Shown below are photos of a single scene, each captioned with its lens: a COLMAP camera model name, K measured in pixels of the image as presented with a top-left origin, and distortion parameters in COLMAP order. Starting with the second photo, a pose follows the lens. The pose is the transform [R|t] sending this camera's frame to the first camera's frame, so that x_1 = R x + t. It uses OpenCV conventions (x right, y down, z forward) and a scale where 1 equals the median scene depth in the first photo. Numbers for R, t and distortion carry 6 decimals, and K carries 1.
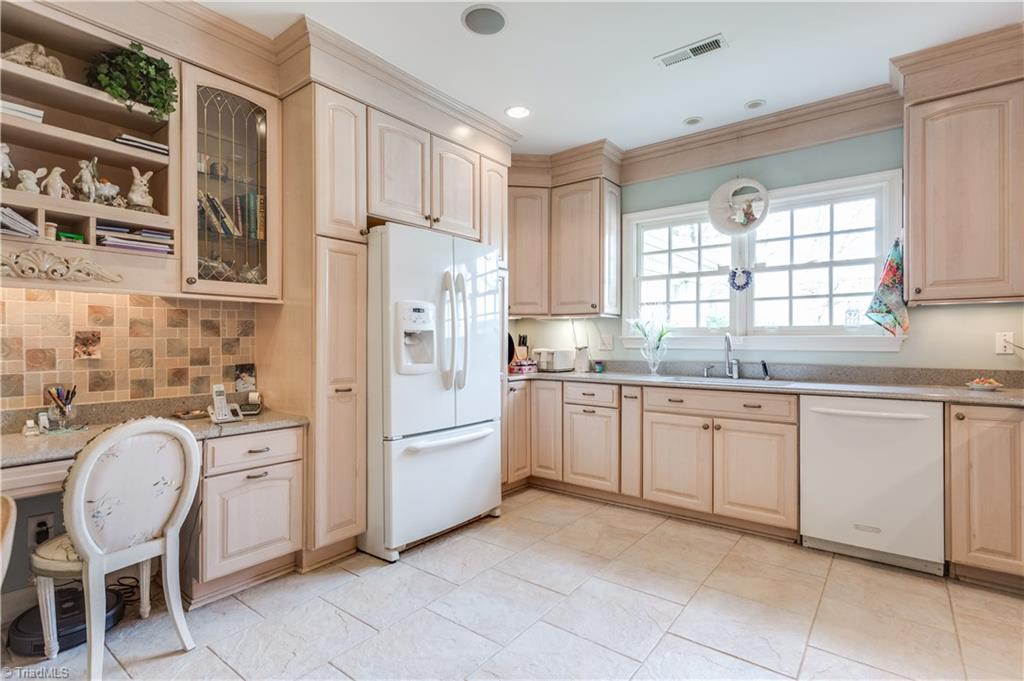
lens RADIAL K [[496.8, 0, 512.0], [0, 496.8, 340.5], [0, 0, 1]] dist [0.002897, 0.000507]
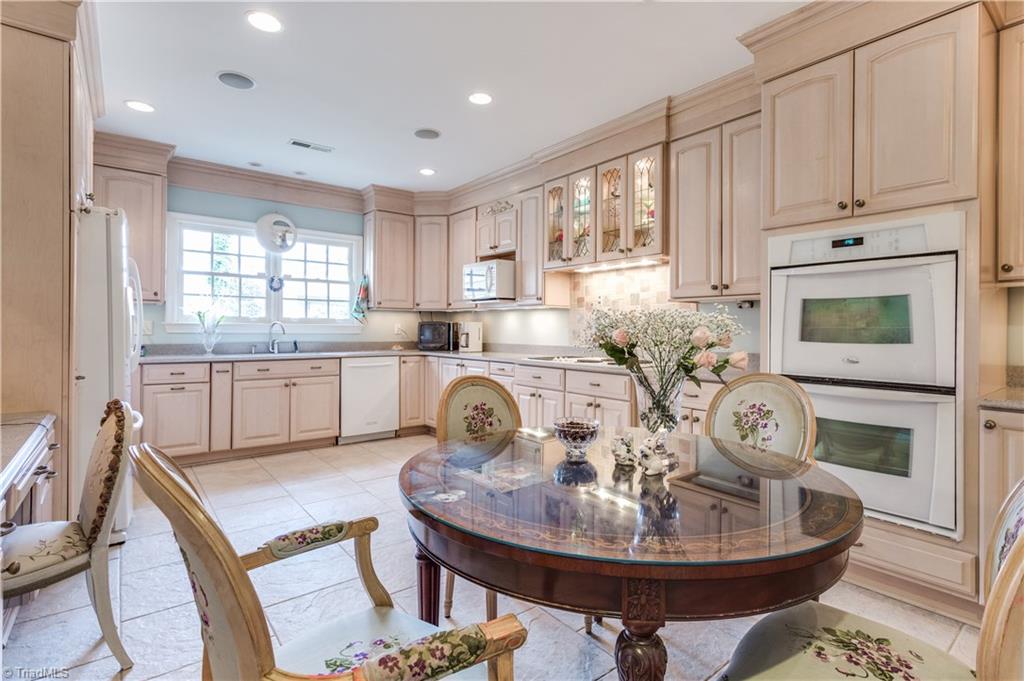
lens RADIAL K [[496.8, 0, 512.0], [0, 496.8, 340.5], [0, 0, 1]] dist [0.002897, 0.000507]
pose [[0.246254, -0.020501, 0.968988, -0.787944], [-0.007364, 0.999708, 0.023023, 0.001503], [-0.969177, -0.012805, 0.246031, -0.014438]]
